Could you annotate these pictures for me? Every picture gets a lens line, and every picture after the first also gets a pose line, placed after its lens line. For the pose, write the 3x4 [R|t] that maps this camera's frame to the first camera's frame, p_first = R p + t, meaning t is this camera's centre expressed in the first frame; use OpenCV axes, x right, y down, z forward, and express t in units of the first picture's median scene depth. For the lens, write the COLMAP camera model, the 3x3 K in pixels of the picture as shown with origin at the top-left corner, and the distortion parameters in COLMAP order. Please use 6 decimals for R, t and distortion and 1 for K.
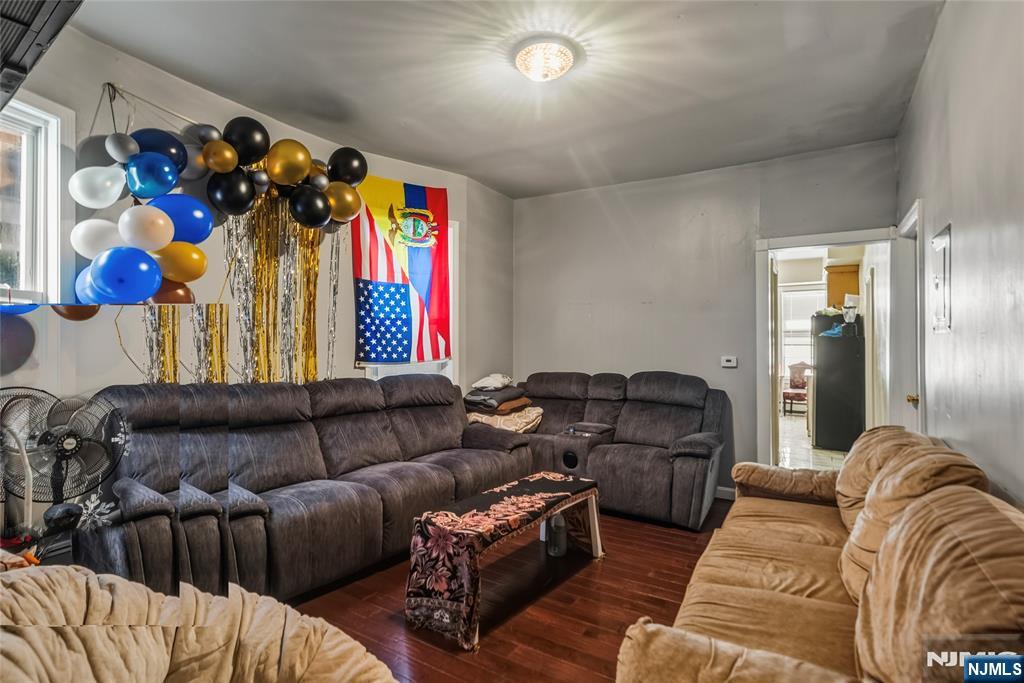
lens RADIAL K [[493.2, 0, 511.8], [0, 493.2, 341.9], [0, 0, 1]] dist [0.002537, 0.000107]
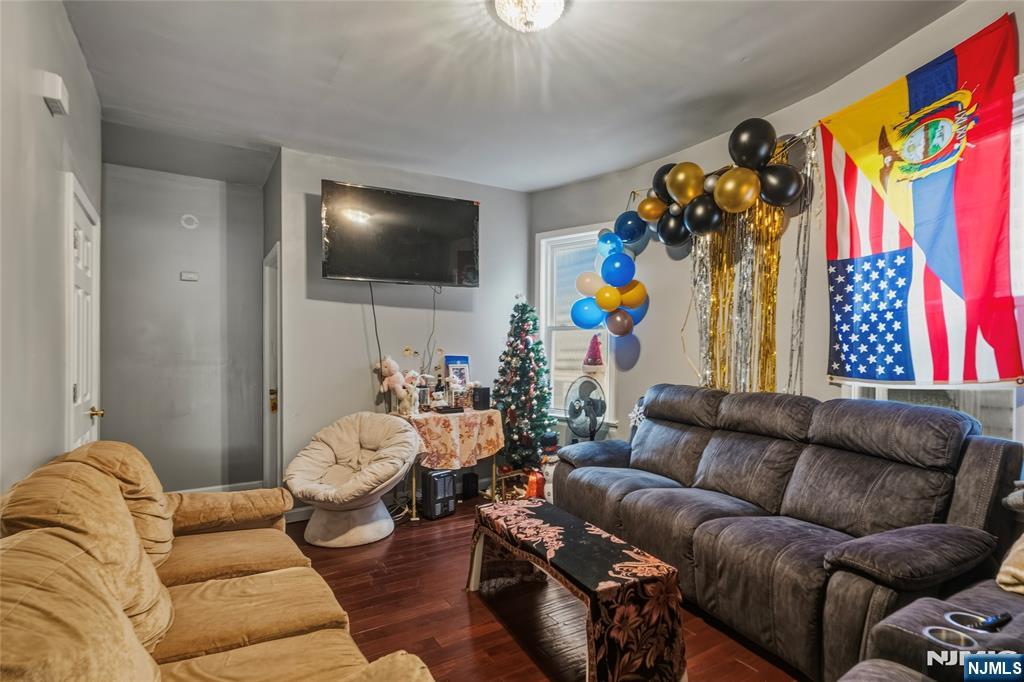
lens RADIAL K [[493.2, 0, 508.4], [0, 493.2, 358.5], [0, 0, 1]] dist [0.002537, 0.000107]
pose [[-0.417161, 0.001937, -0.908831, 0.543737], [-0.003083, 0.999989, 0.003547, 0.013477], [0.908828, 0.004282, -0.417150, 0.864725]]
